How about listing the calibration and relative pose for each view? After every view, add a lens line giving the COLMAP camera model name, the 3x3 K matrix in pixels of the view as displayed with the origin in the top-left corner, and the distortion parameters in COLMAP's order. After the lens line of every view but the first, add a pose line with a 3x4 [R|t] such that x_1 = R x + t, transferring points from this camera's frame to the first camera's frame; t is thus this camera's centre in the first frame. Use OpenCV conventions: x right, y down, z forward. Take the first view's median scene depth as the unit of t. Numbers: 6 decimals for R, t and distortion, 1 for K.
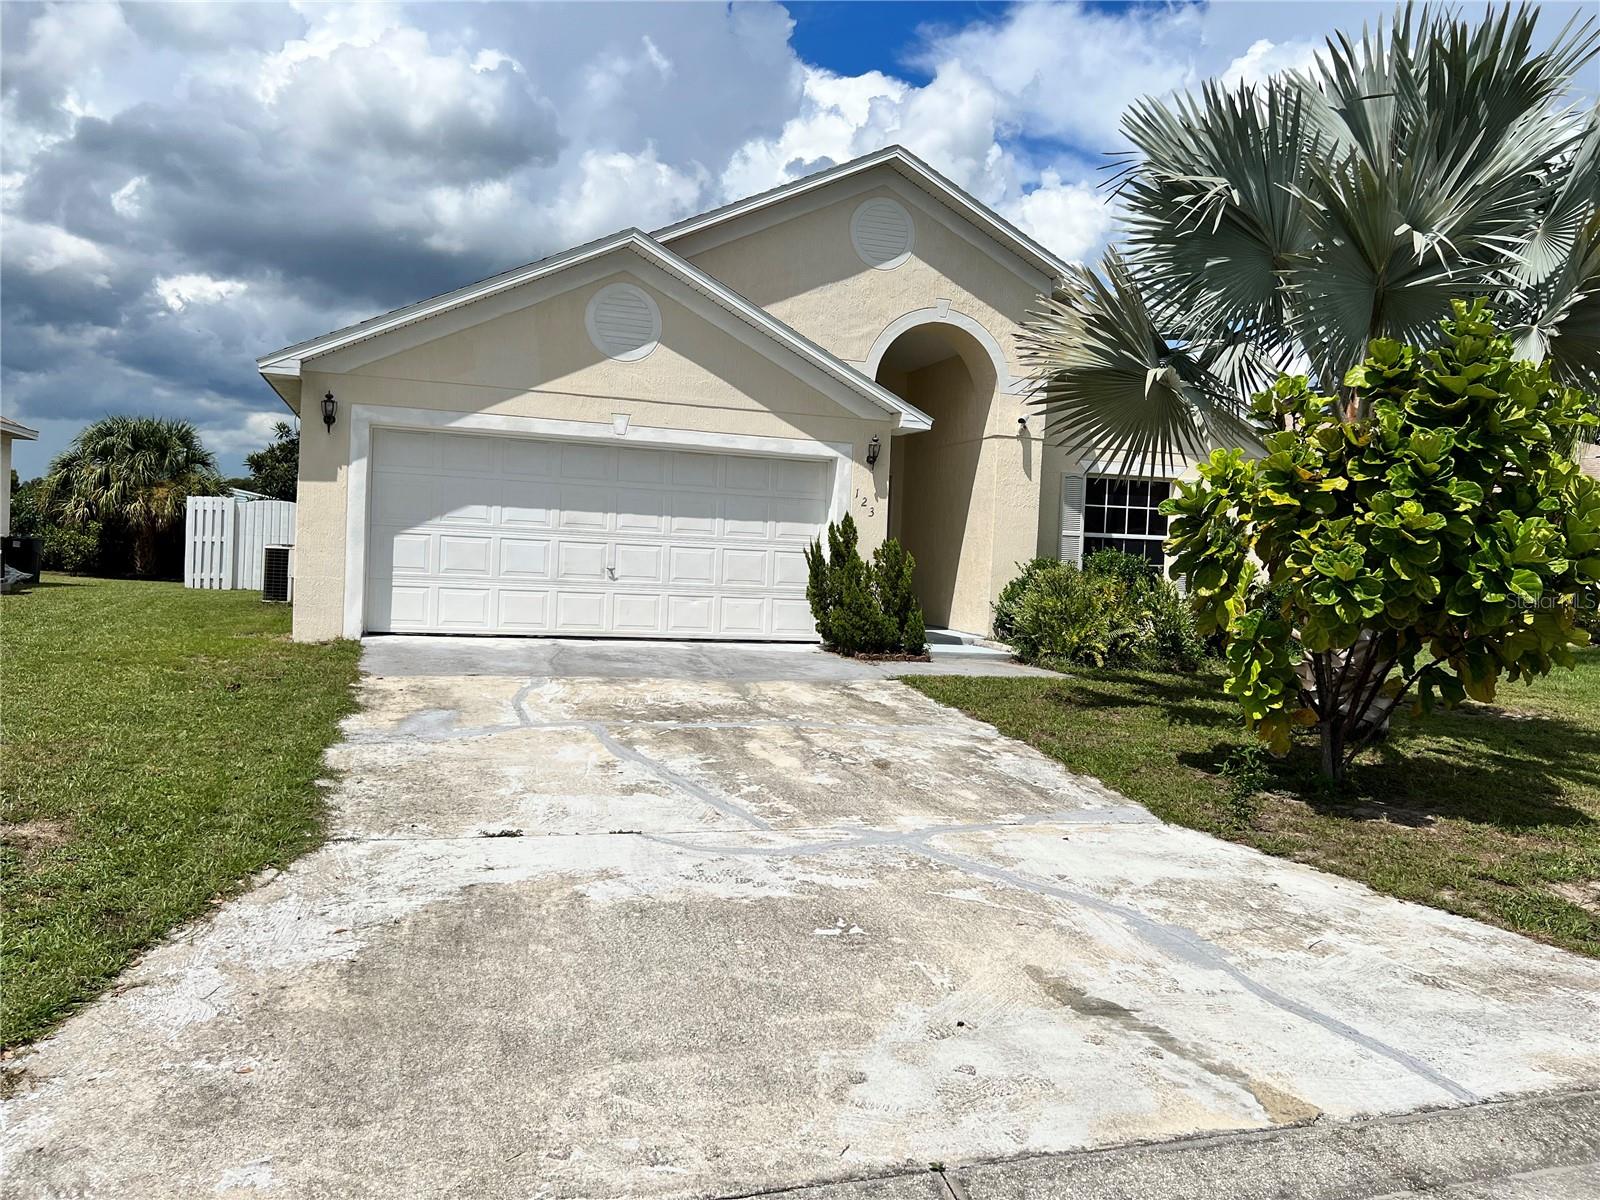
lens RADIAL K [[1217.3, 0, 808.1], [0, 1217.3, 609.1], [0, 0, 1]] dist [0.086907, -0.167365]
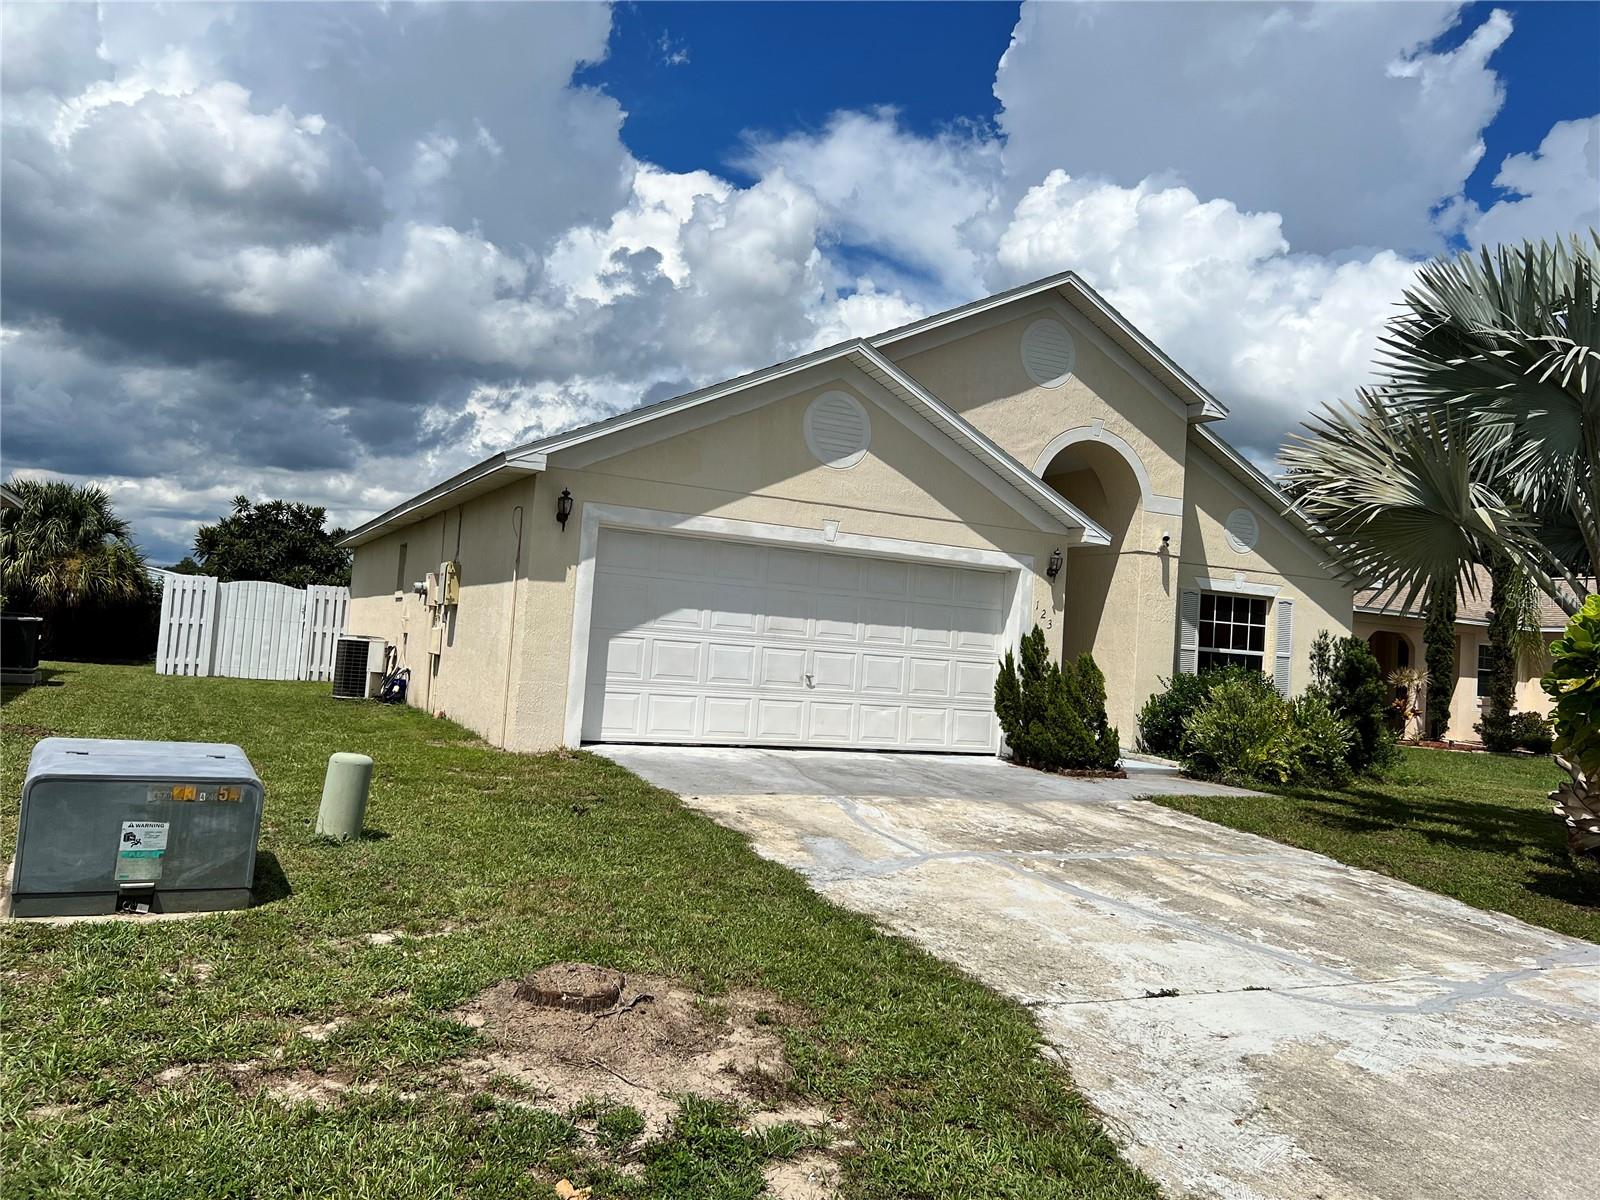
lens RADIAL K [[1215.4, 0, 800.0], [0, 1215.4, 600.0], [0, 0, 1]] dist [0.091365, -0.117425]
pose [[0.988140, 0.031320, 0.150326, -0.291519], [-0.019756, 0.996772, -0.077812, -0.016762], [-0.152278, 0.073920, 0.985570, 0.036886]]
